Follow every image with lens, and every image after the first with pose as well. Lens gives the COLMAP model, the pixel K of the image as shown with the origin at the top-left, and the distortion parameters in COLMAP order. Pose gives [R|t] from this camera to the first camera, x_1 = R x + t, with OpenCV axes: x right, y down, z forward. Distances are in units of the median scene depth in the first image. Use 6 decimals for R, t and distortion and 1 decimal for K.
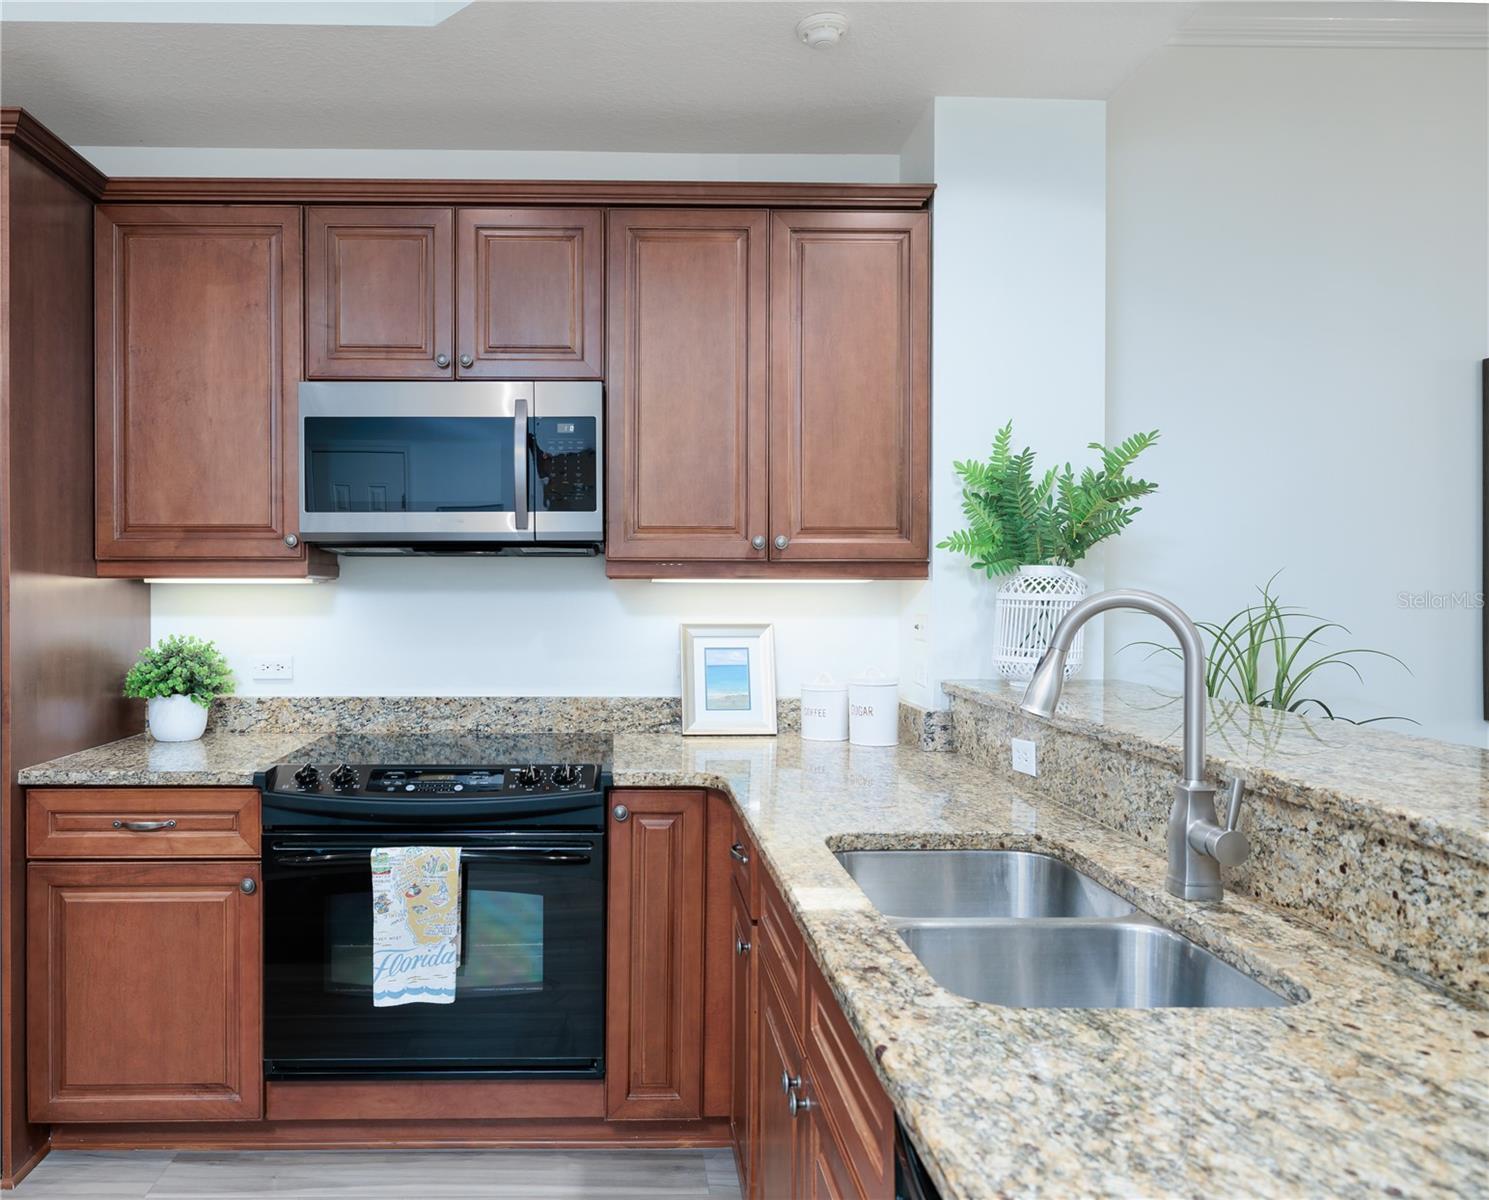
lens RADIAL K [[1009.2, 0, 623.6], [0, 1009.2, 592.3], [0, 0, 1]] dist [0.000163, 0.002744]
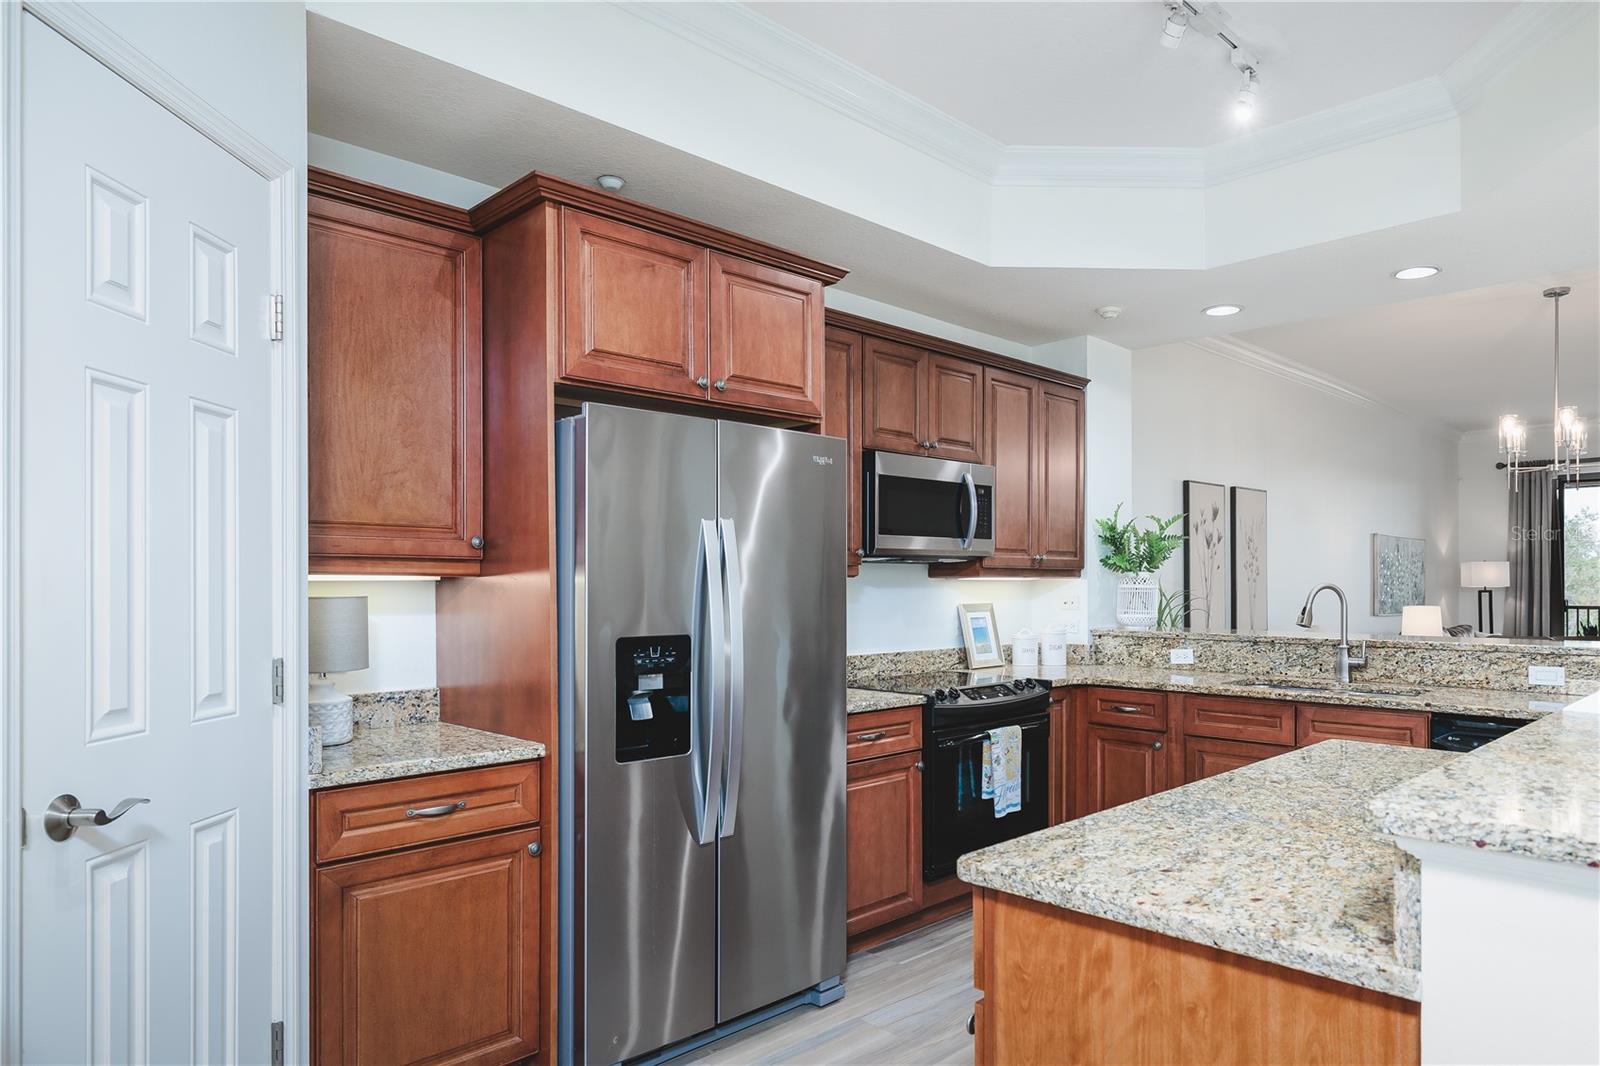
lens RADIAL K [[993.6, 0, 801.0], [0, 993.6, 586.9], [0, 0, 1]] dist [0.001189, -0.000095]
pose [[0.727790, -0.005175, 0.685780, -1.460411], [0.007556, 0.999971, -0.000473, 0.000808], [-0.685758, 0.005526, 0.727809, -0.034295]]
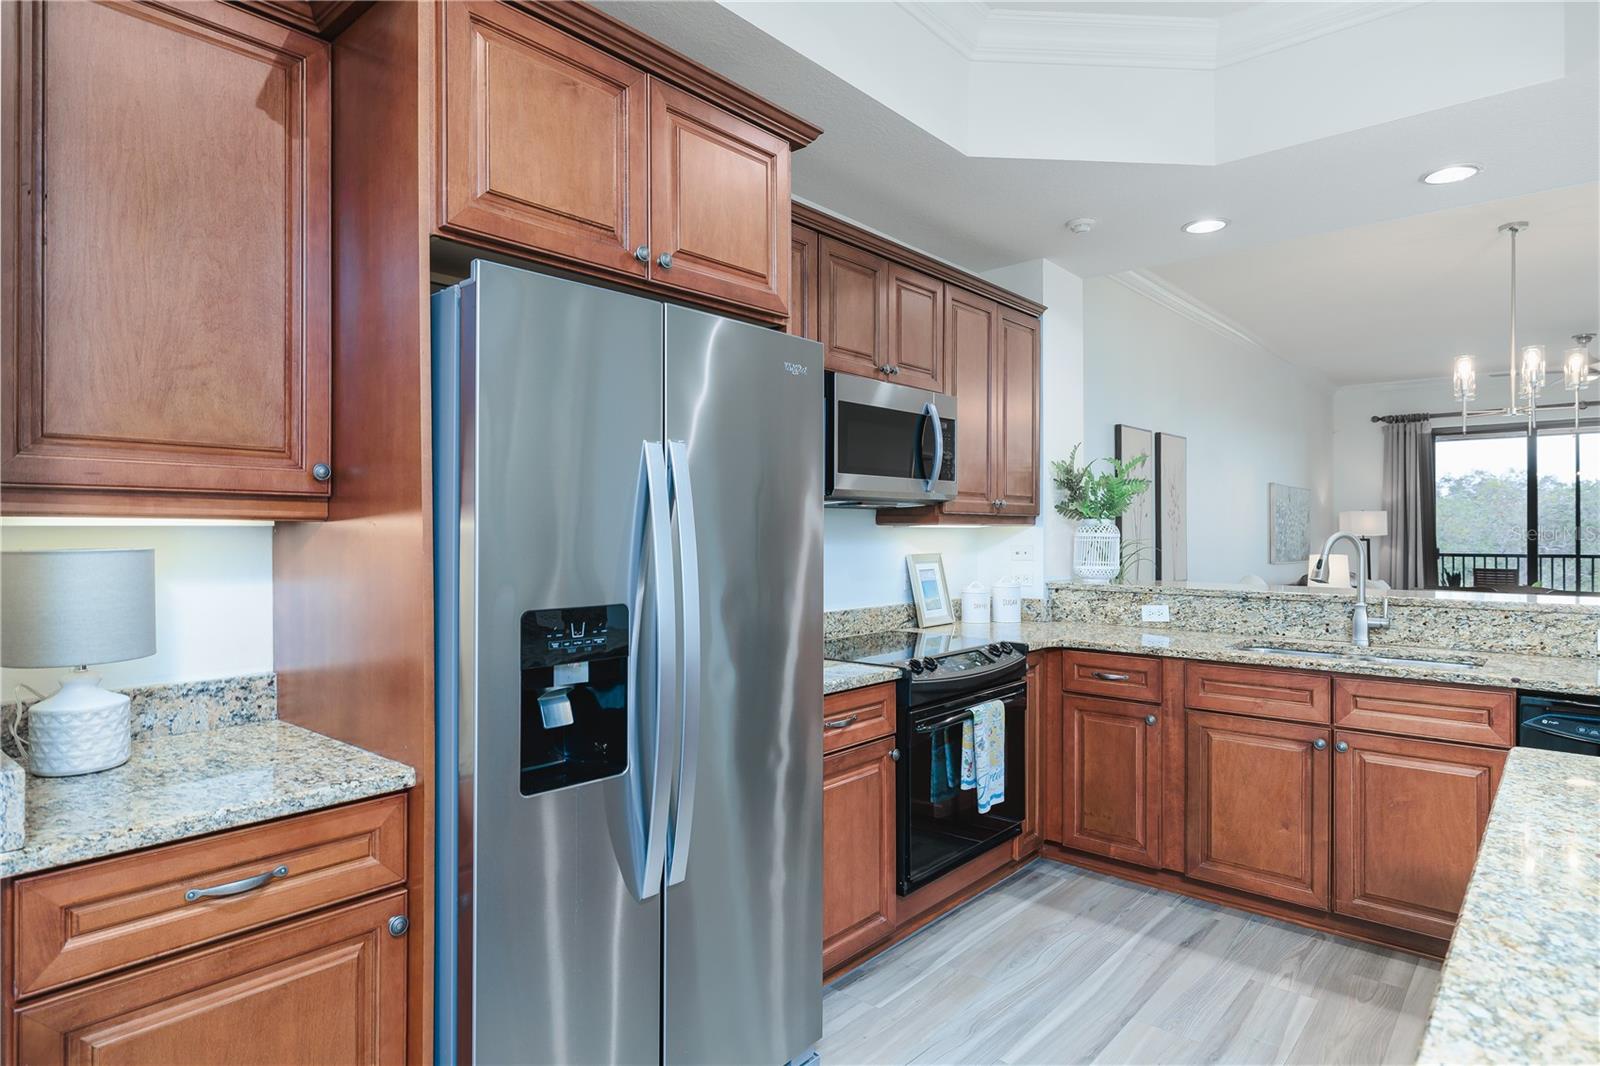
lens RADIAL K [[890.2, 0, 726.1], [0, 890.2, 532.0], [0, 0, 1]] dist [0.000251, 0.000235]
pose [[0.694740, -0.002347, 0.719257, -1.242842], [0.005734, 0.999981, -0.002276, -0.001889], [-0.719238, 0.005706, 0.694741, 0.309846]]
